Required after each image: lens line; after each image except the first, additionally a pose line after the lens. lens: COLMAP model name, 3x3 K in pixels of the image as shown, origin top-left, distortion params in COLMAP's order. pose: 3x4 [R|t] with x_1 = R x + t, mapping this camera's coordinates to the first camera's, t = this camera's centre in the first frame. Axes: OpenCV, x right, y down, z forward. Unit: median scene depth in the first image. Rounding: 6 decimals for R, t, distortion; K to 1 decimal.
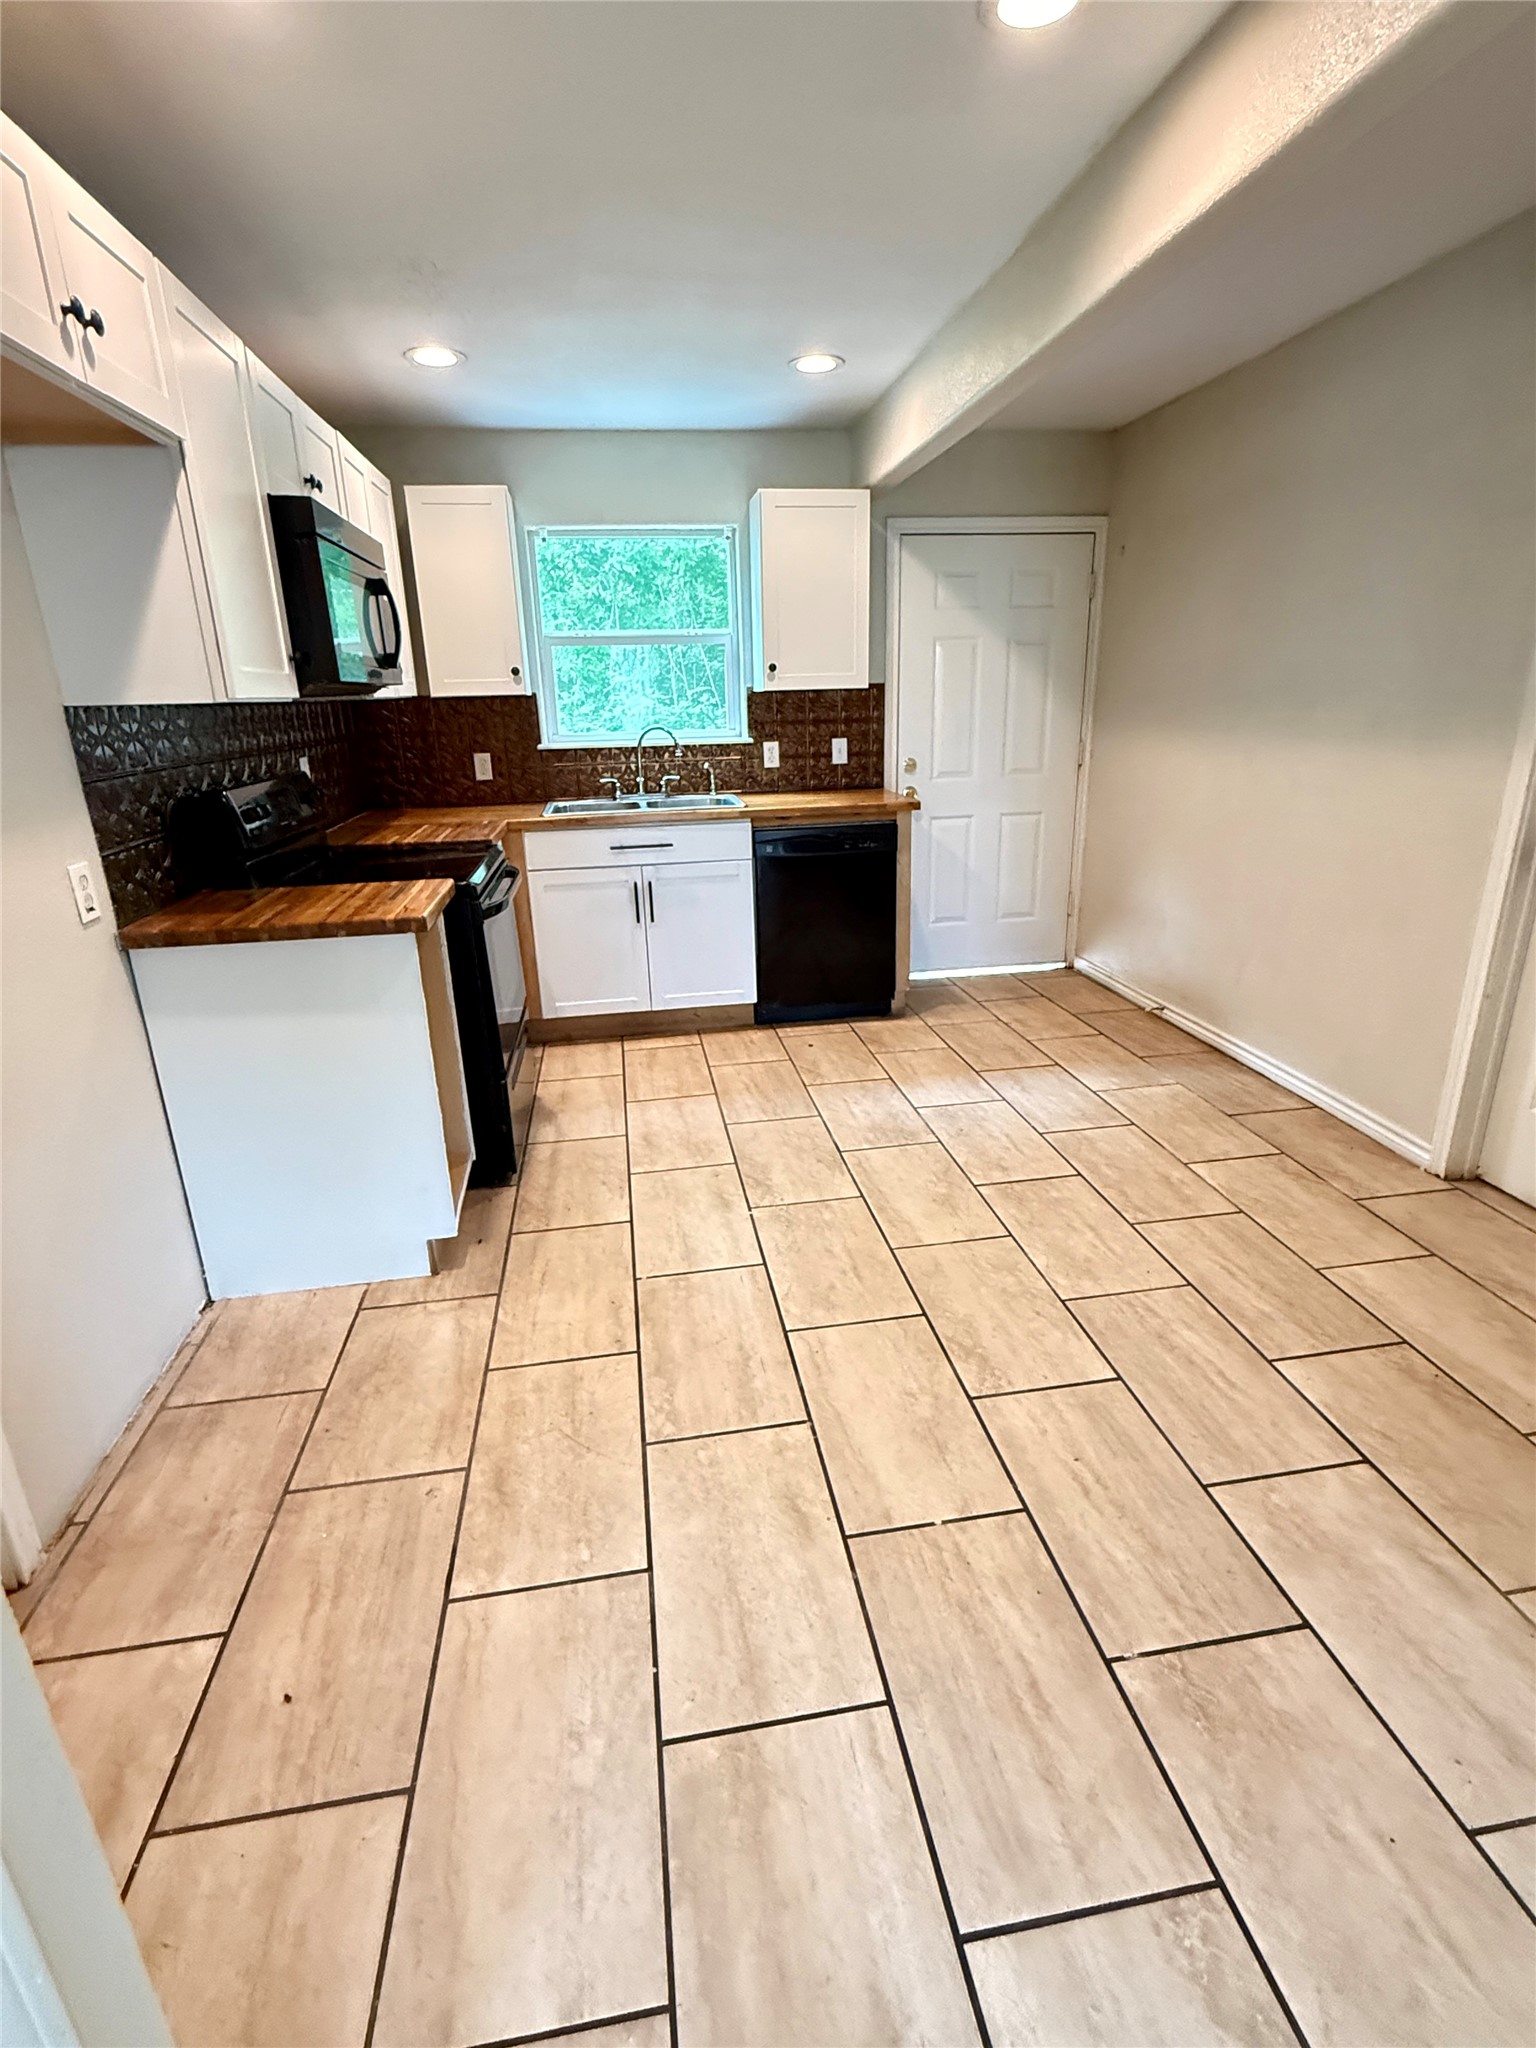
lens RADIAL K [[979.6, 0, 773.1], [0, 979.6, 1008.1], [0, 0, 1]] dist [-0.004087, 0.000210]
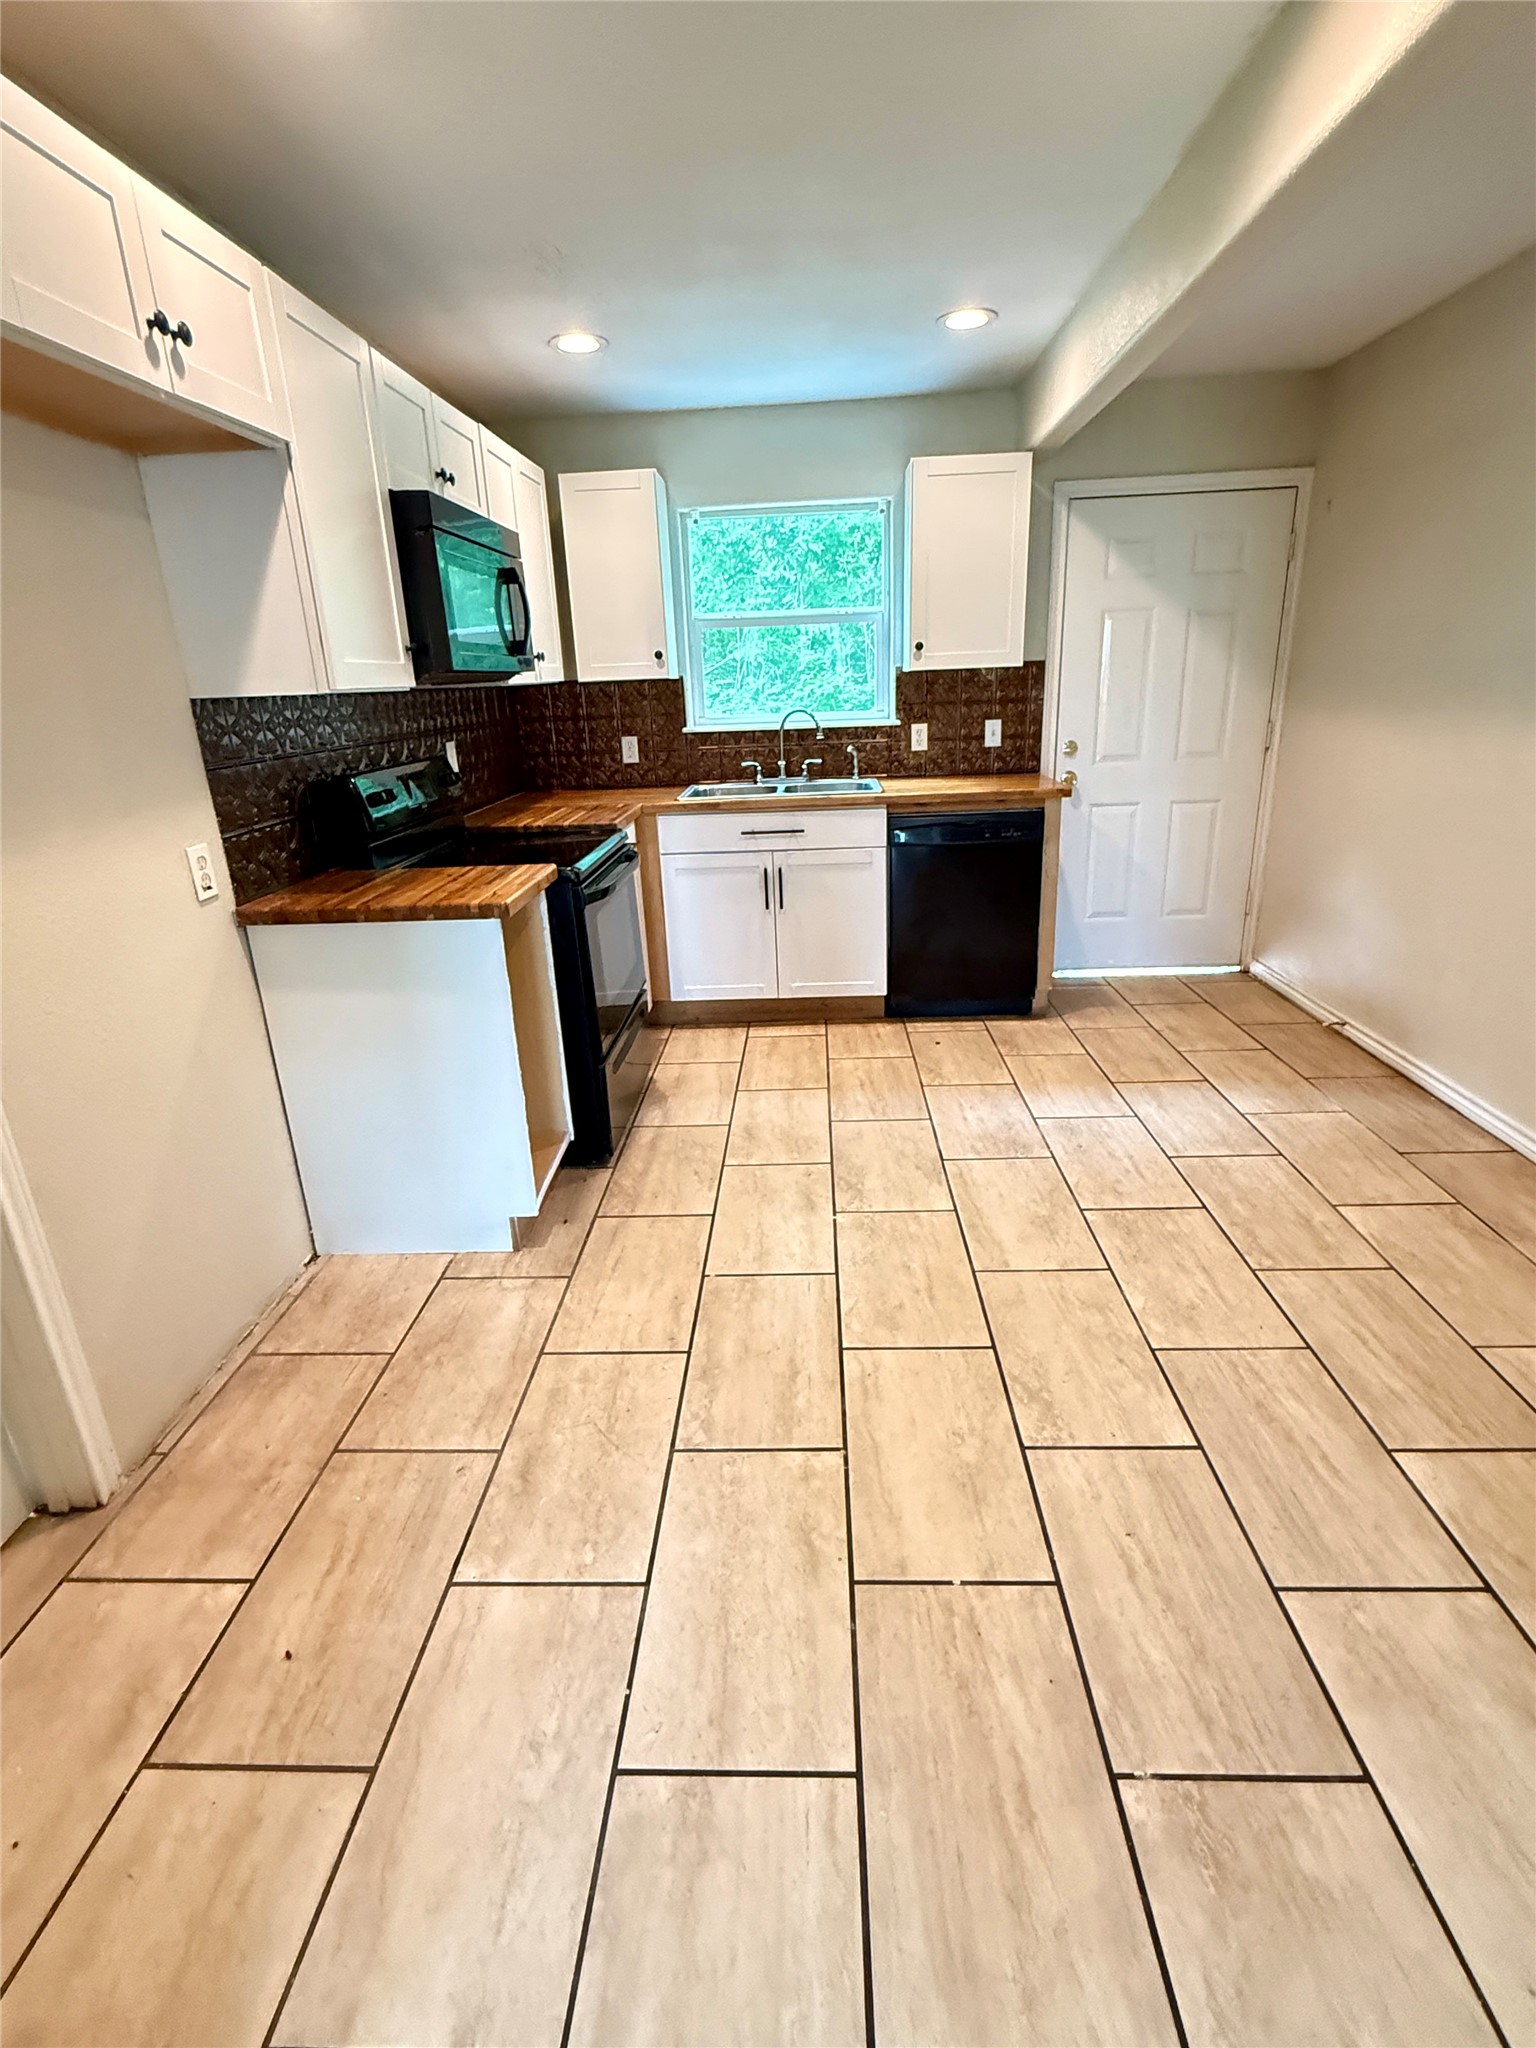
lens RADIAL K [[979.6, 0, 773.1], [0, 979.6, 1008.1], [0, 0, 1]] dist [-0.004087, 0.000210]
pose [[0.980370, 0.050992, -0.190461, 0.115389], [-0.047055, 0.998576, 0.025136, -0.023491], [0.191472, -0.015681, 0.981373, 0.054970]]
